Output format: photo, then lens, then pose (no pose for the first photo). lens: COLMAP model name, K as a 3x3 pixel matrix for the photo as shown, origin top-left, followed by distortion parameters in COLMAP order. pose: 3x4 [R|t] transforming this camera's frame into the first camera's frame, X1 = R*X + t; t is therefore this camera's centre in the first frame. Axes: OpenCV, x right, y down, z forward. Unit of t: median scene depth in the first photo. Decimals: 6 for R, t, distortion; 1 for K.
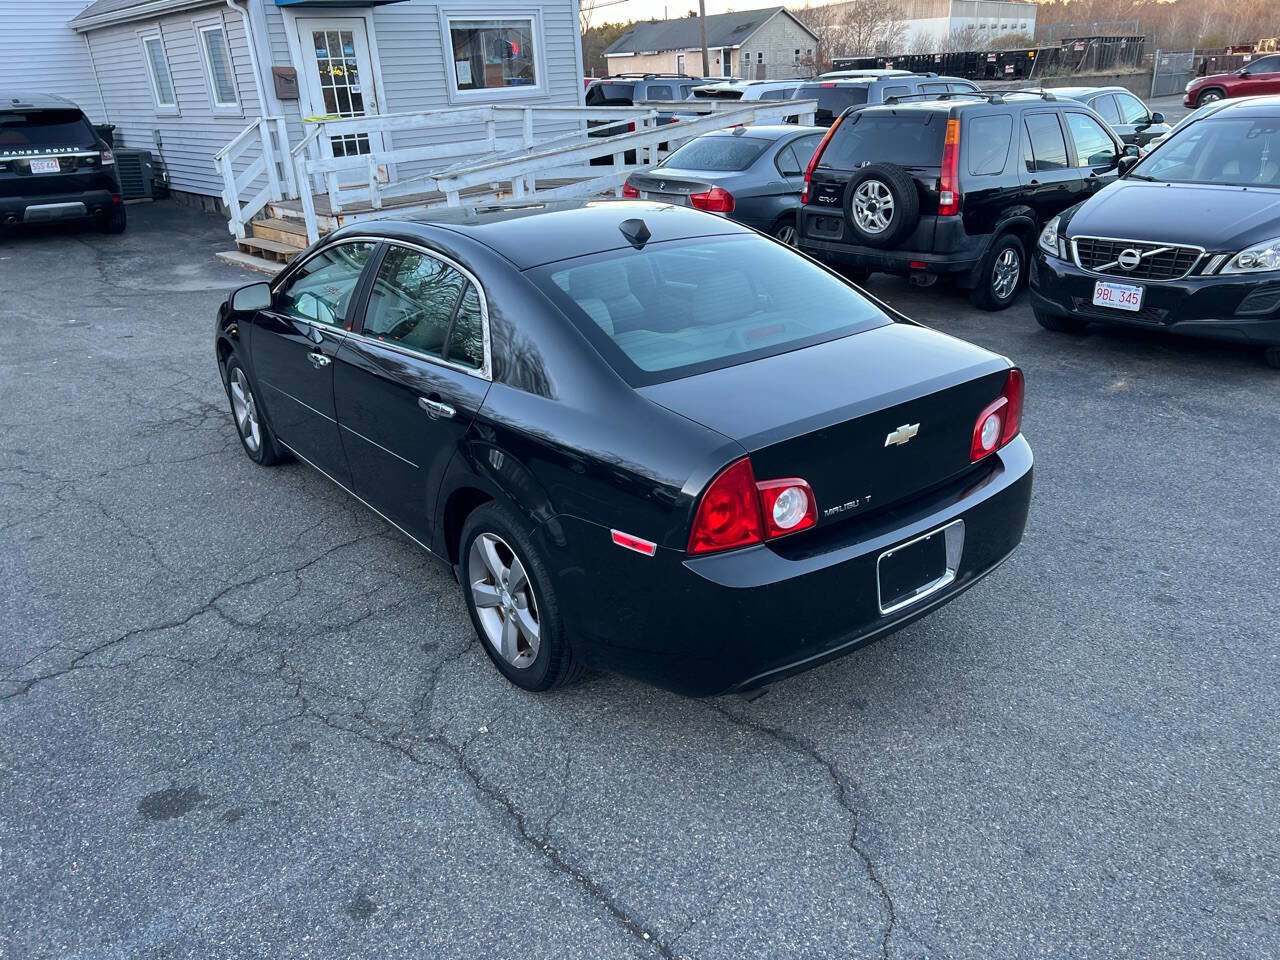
lens RADIAL K [[949.2, 0, 644.4], [0, 949.2, 484.9], [0, 0, 1]] dist [0.044886, -0.047242]
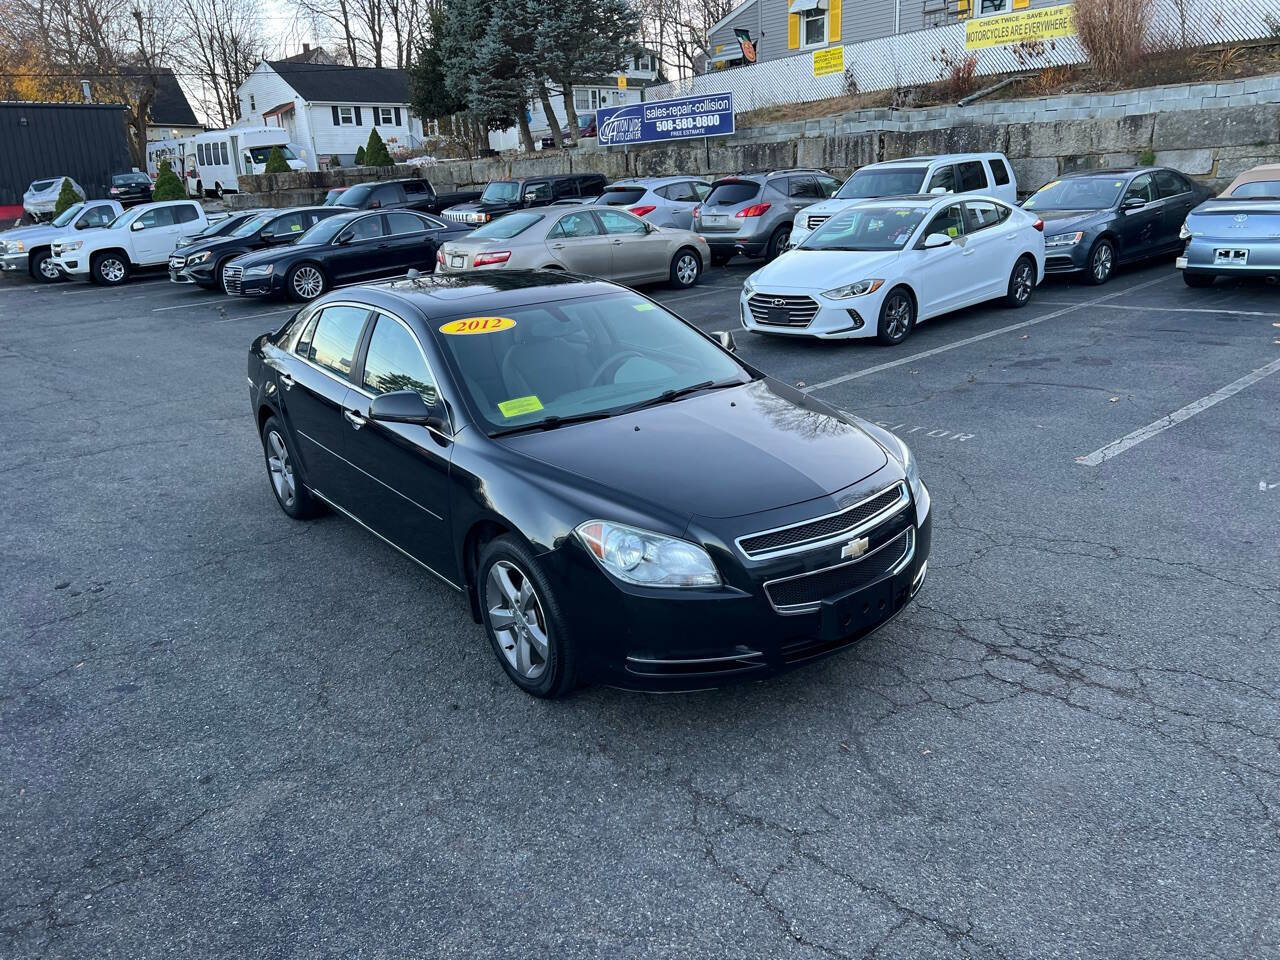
lens RADIAL K [[946.3, 0, 641.2], [0, 946.3, 471.4], [0, 0, 1]] dist [0.047457, -0.050715]
pose [[-0.995785, 0.085196, 0.033960, -0.321169], [0.087097, 0.762440, 0.641170, -0.767910], [0.028733, 0.641426, -0.766647, 1.855215]]
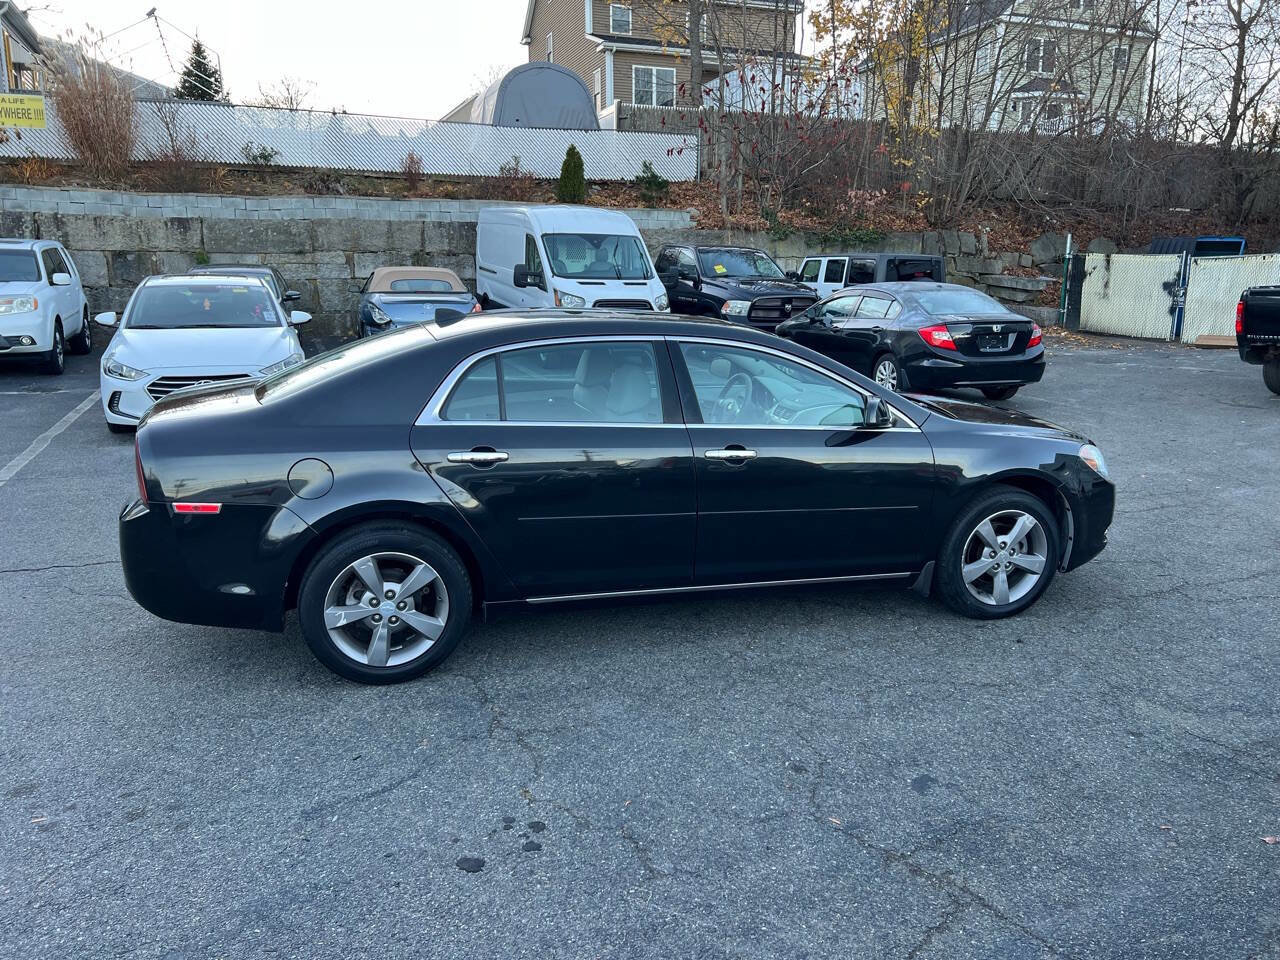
lens RADIAL K [[946.3, 0, 641.2], [0, 946.3, 471.4], [0, 0, 1]] dist [0.047457, -0.050715]
pose [[-0.367436, 0.228646, -0.901505, 0.805371], [-0.355978, 0.860923, 0.363444, -0.479864], [0.859226, 0.454459, -0.234941, 1.203587]]
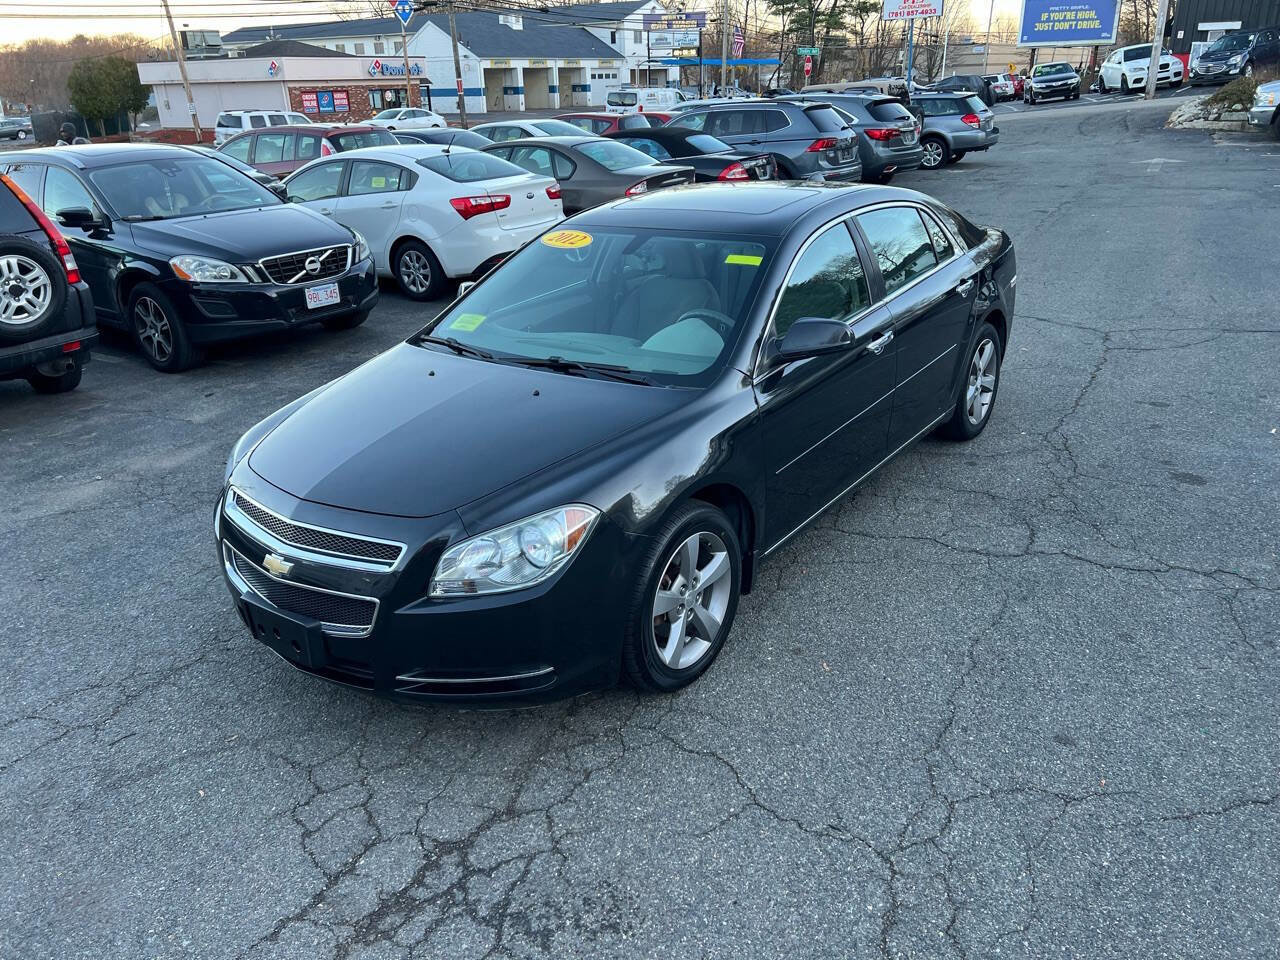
lens RADIAL K [[966.9, 0, 648.5], [0, 966.9, 477.7], [0, 0, 1]] dist [0.023237, -0.005592]
pose [[-0.276783, -0.315039, 0.907822, -1.062237], [0.421839, 0.808998, 0.409357, -0.455903], [-0.863390, 0.496258, -0.091022, 1.178384]]
